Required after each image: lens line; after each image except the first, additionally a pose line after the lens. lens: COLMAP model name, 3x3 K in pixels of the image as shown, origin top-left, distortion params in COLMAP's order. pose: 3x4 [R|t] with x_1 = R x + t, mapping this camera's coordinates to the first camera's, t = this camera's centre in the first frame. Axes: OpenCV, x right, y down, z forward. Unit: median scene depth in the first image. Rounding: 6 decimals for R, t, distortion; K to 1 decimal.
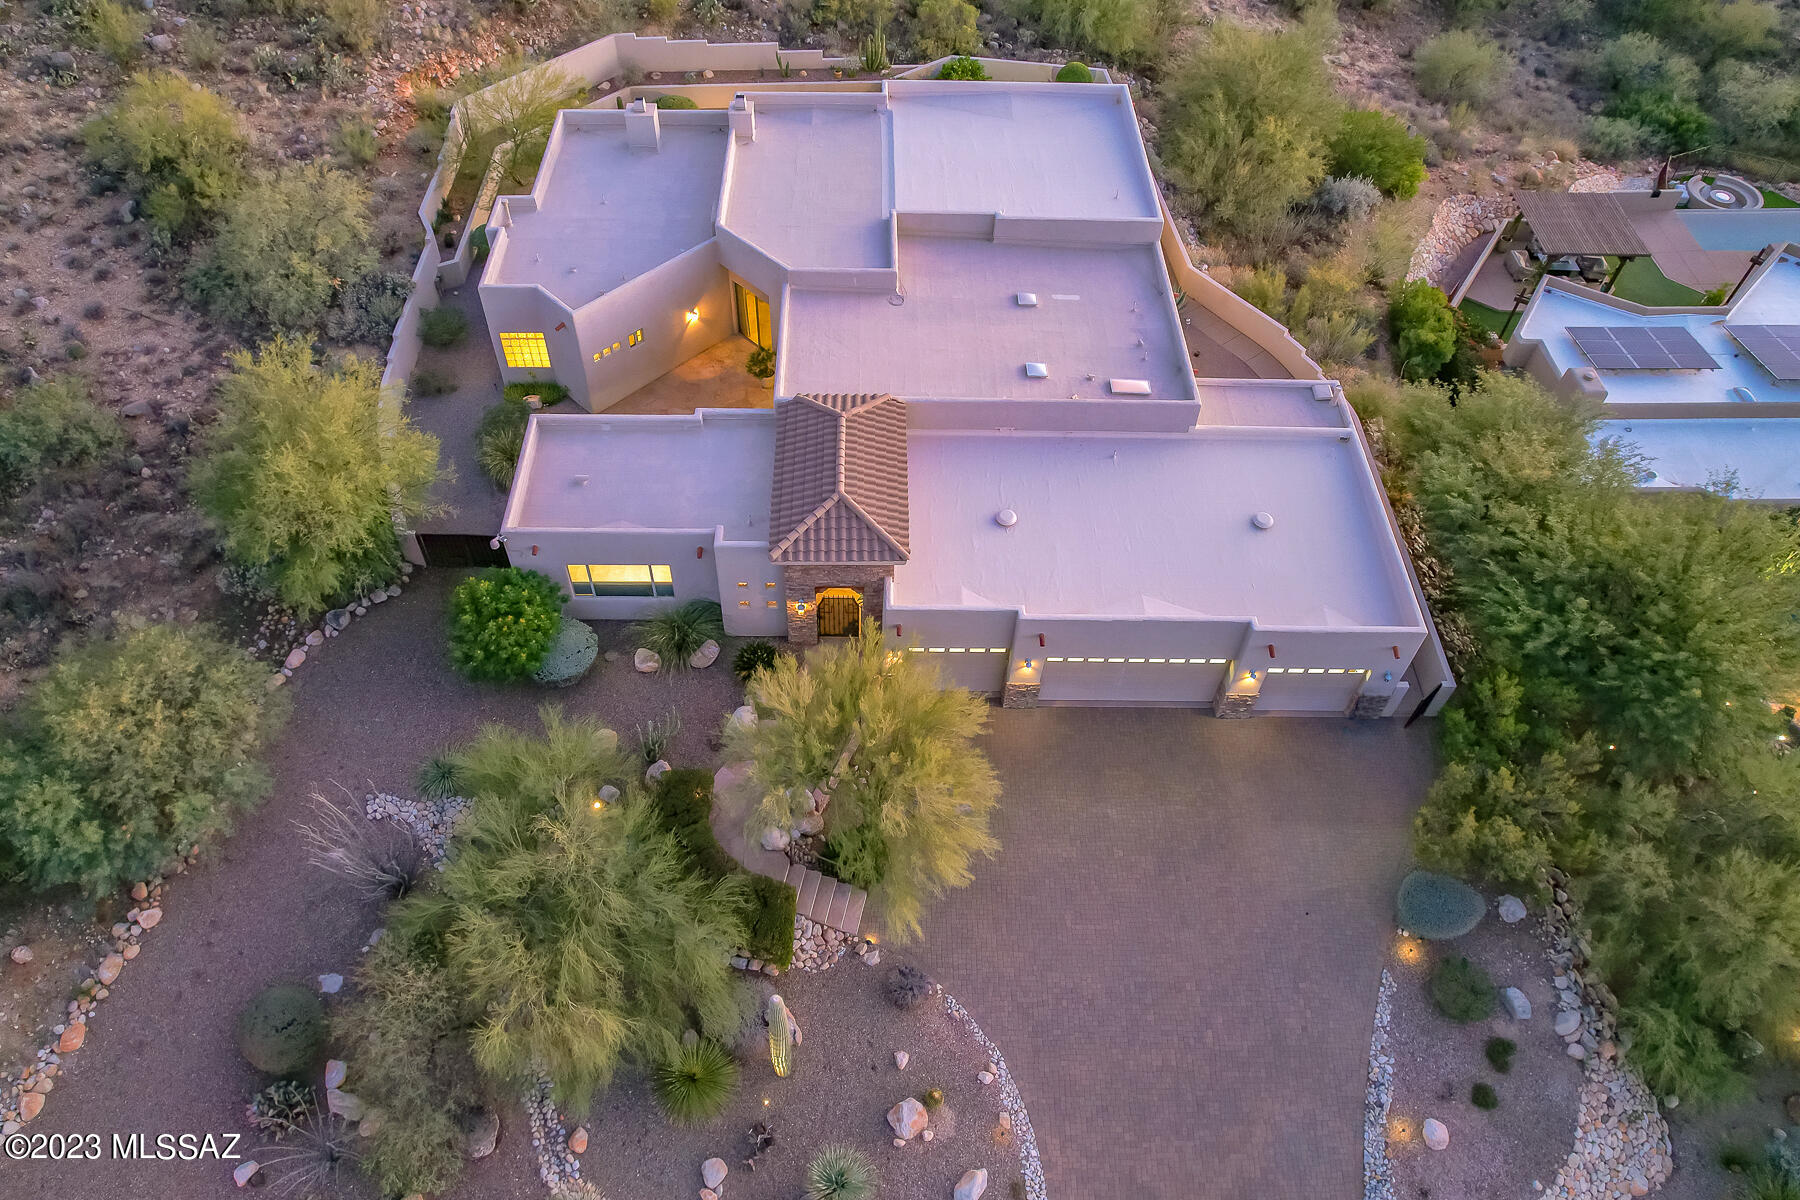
lens RADIAL K [[1206.3, 0, 871.7], [0, 1206.3, 600.4], [0, 0, 1]] dist [-0.093339, 0.089899]
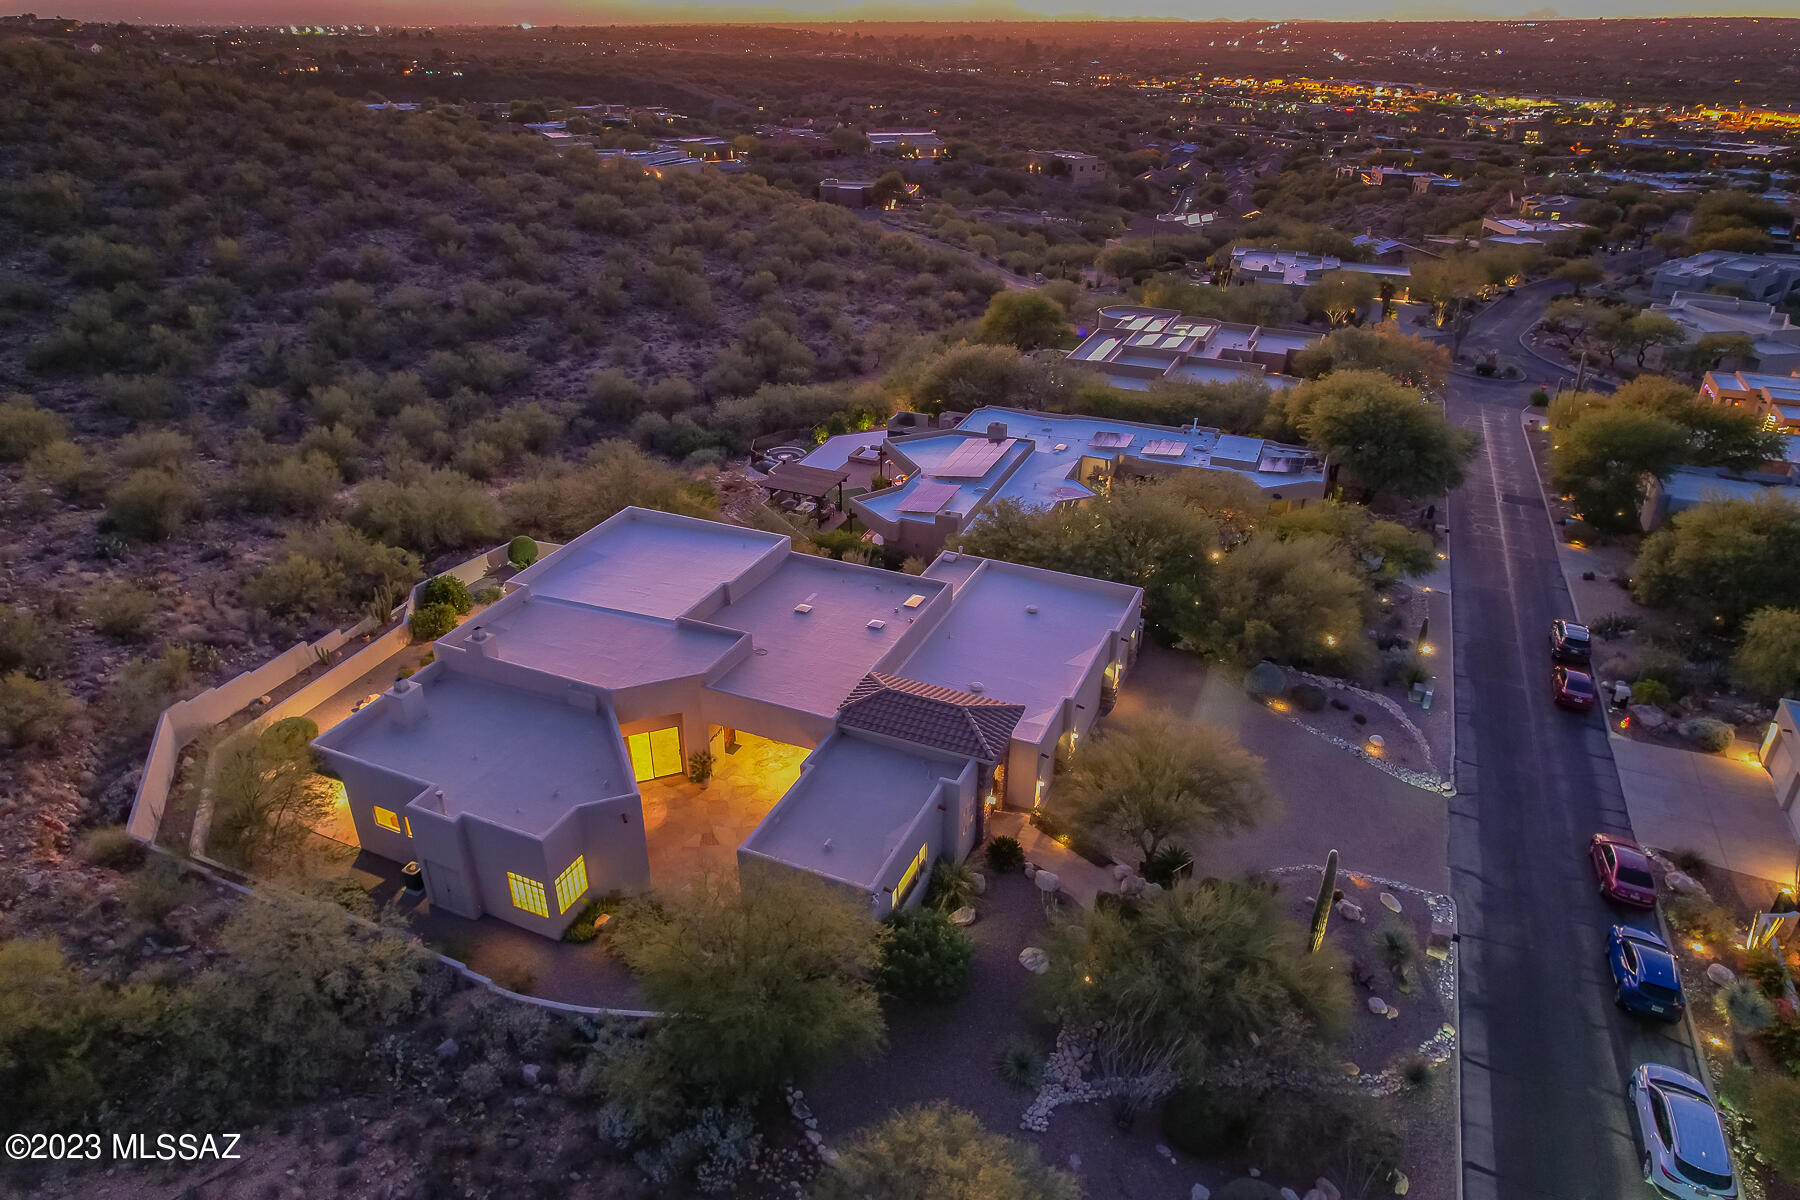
lens RADIAL K [[1206.3, 0, 871.7], [0, 1206.3, 600.4], [0, 0, 1]] dist [-0.093339, 0.089899]
pose [[0.399581, -0.422780, 0.813383, -1.010360], [0.716947, 0.697055, 0.010109, -0.234451], [-0.571246, 0.579113, 0.581640, 0.177424]]
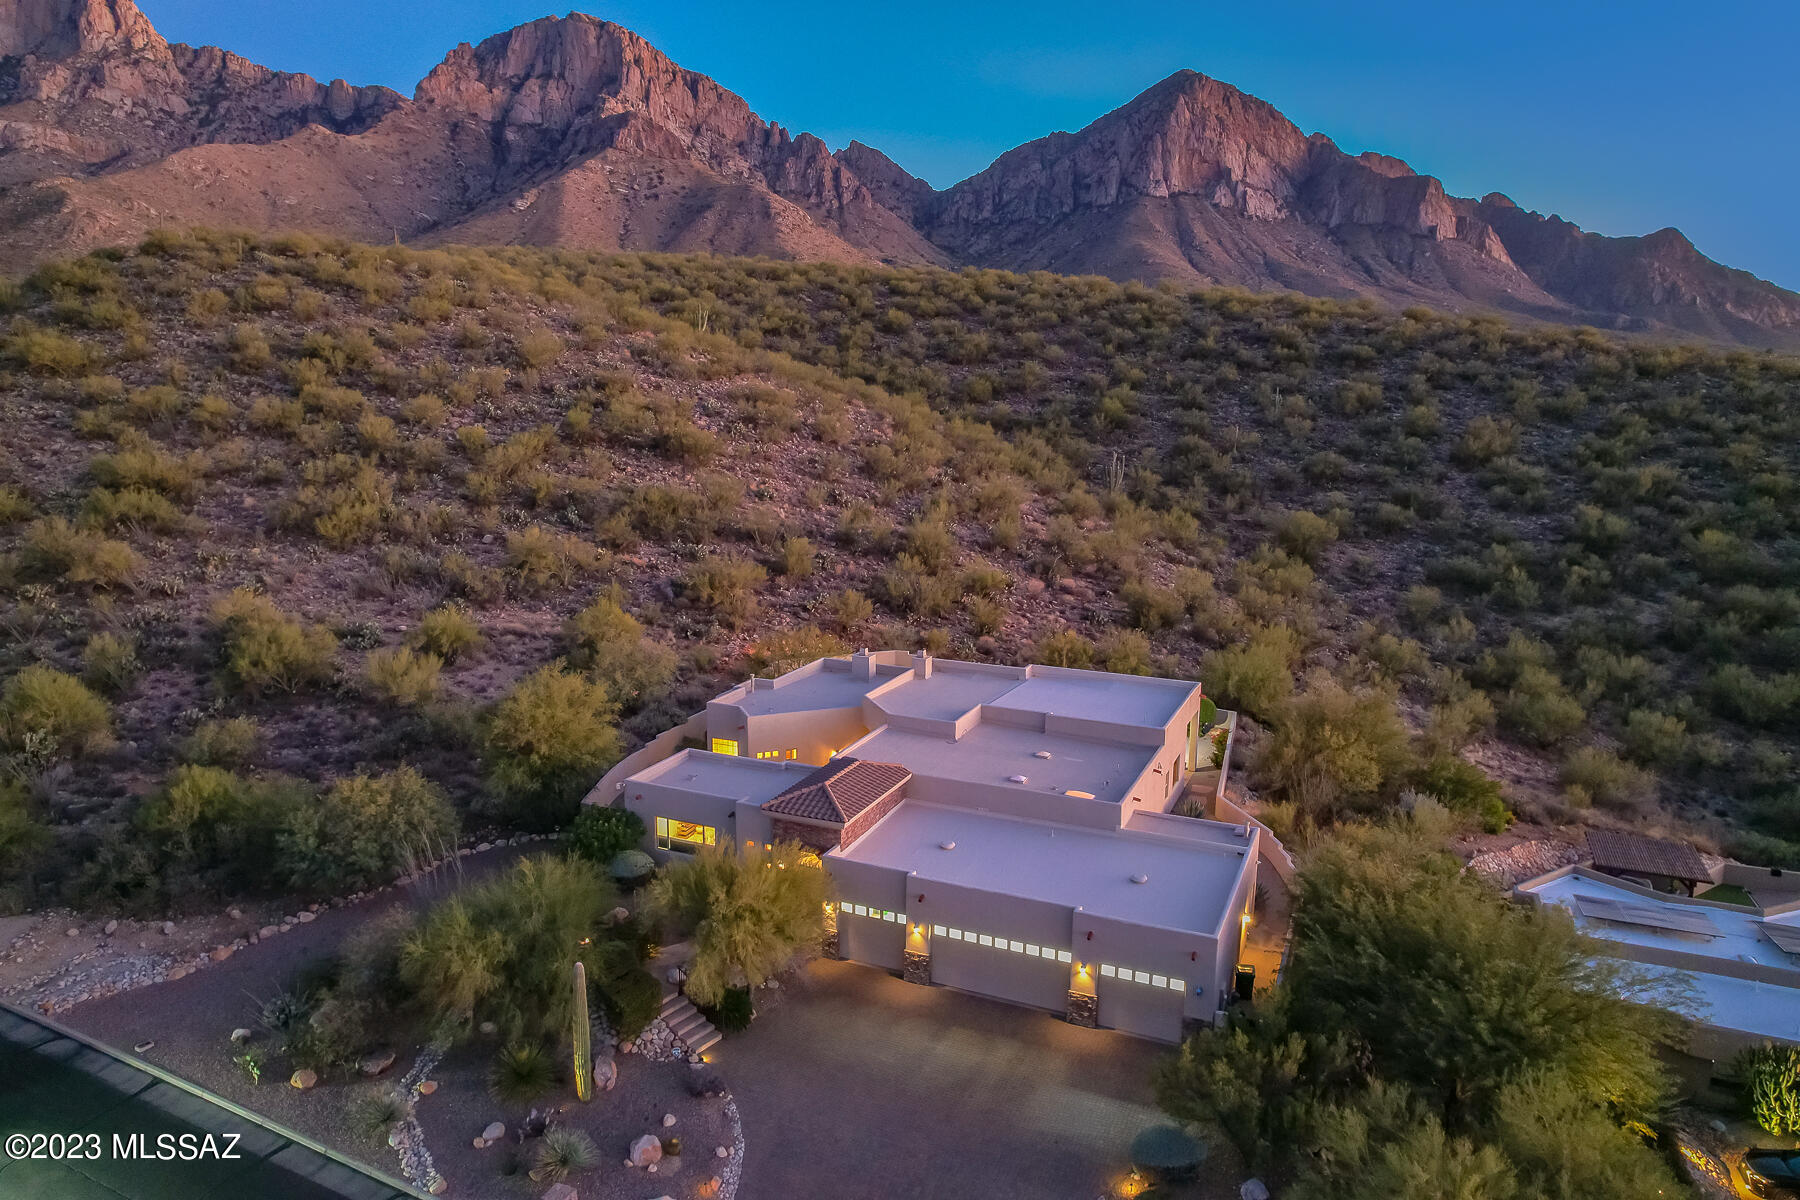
lens RADIAL K [[1147.2, 0, 888.7], [0, 1147.2, 593.0], [0, 0, 1]] dist [-0.082358, 0.078315]
pose [[0.908695, 0.064029, -0.412521, 0.502069], [-0.320859, 0.739284, -0.592037, 0.446945], [0.267063, 0.670343, 0.692328, -0.078093]]
